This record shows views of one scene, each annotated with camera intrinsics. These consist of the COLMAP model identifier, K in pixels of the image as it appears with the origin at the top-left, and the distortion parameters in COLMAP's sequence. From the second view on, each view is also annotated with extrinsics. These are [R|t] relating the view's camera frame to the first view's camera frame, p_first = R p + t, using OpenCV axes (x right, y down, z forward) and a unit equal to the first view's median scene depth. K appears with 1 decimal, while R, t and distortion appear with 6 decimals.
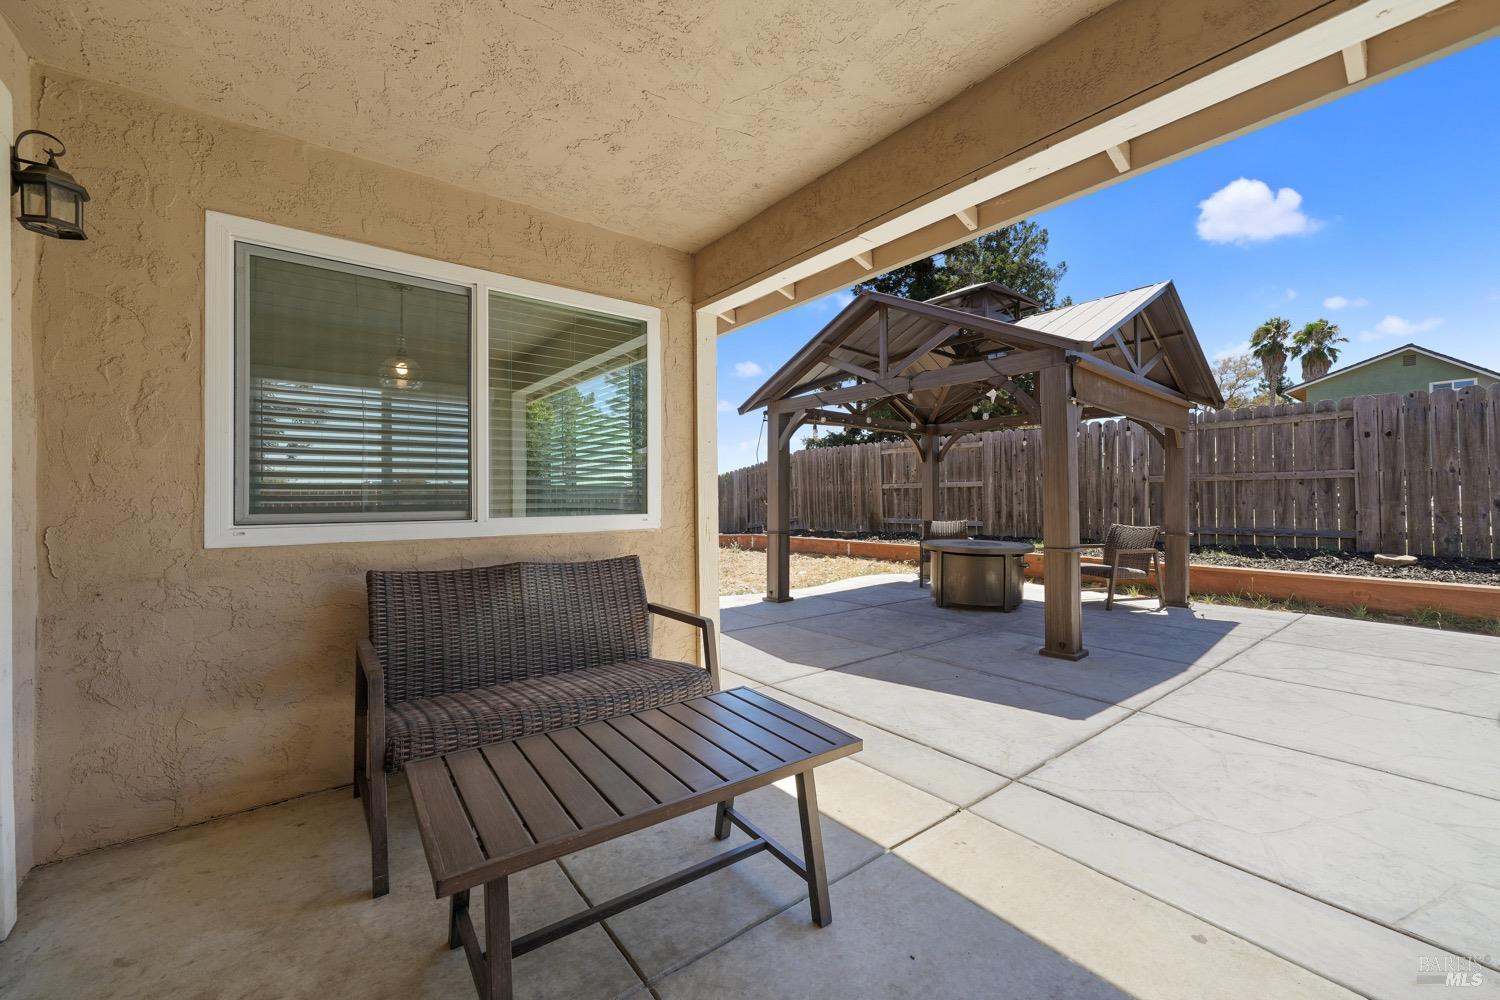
lens RADIAL K [[581.3, 0, 754.7], [0, 581.3, 493.3], [0, 0, 1]] dist [-0.009786, 0.001776]
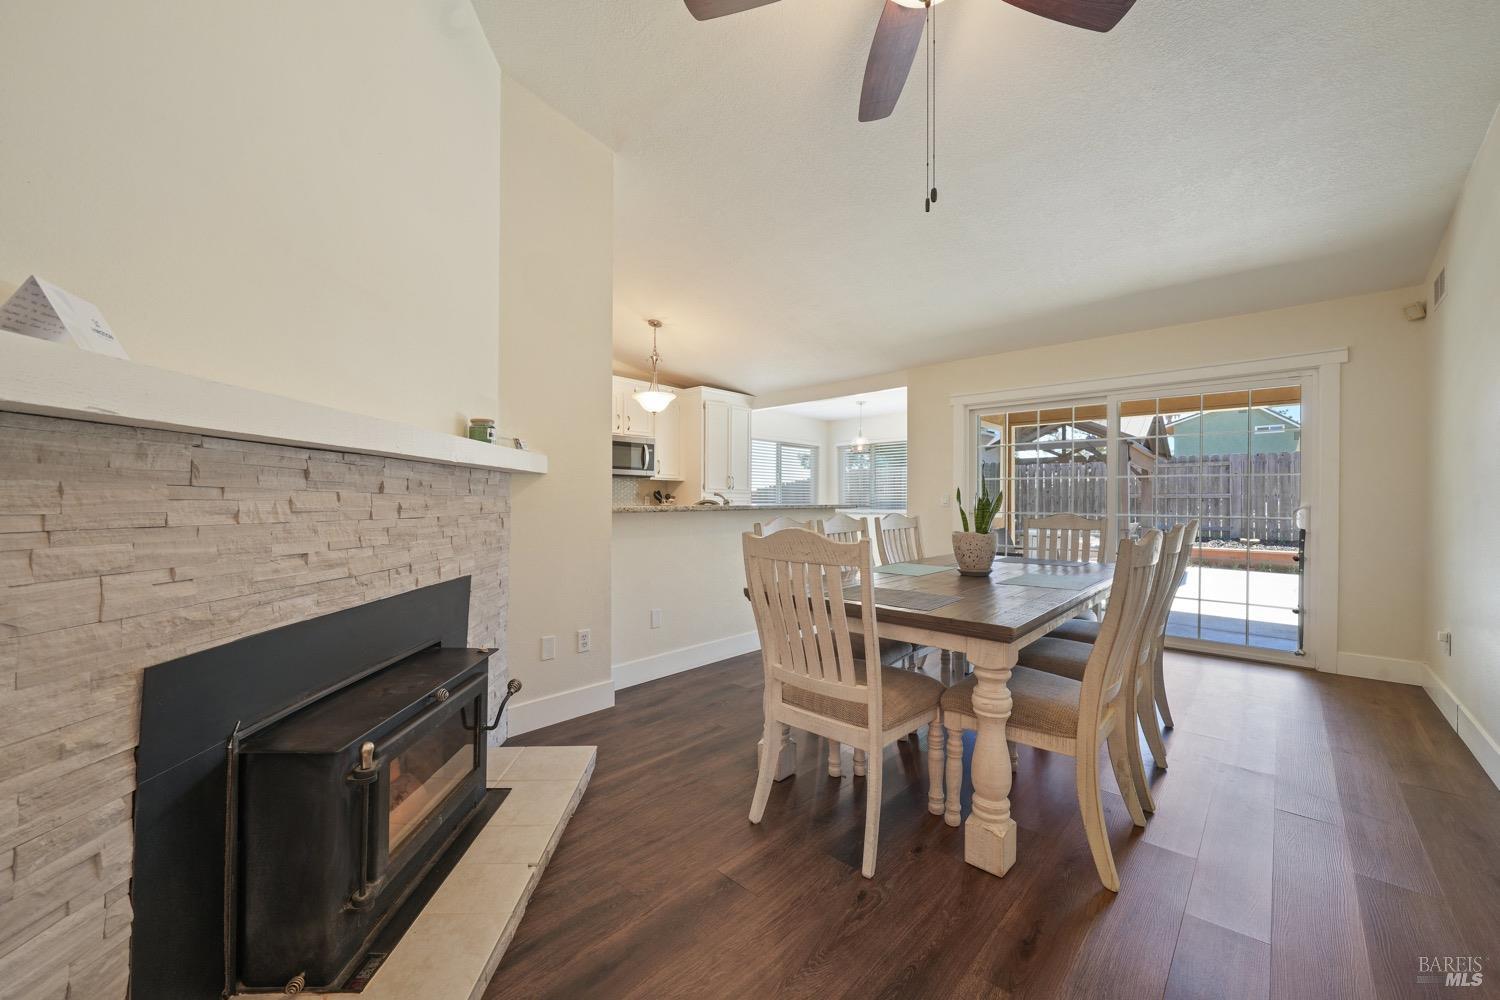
lens RADIAL K [[581.3, 0, 746.3], [0, 581.3, 497.9], [0, 0, 1]] dist [-0.009786, 0.001776]
pose [[0.989310, 0.019669, 0.144493, -0.779377], [-0.020013, 0.999799, 0.000933, 0.001280], [-0.144446, -0.003815, 0.989505, -0.623624]]
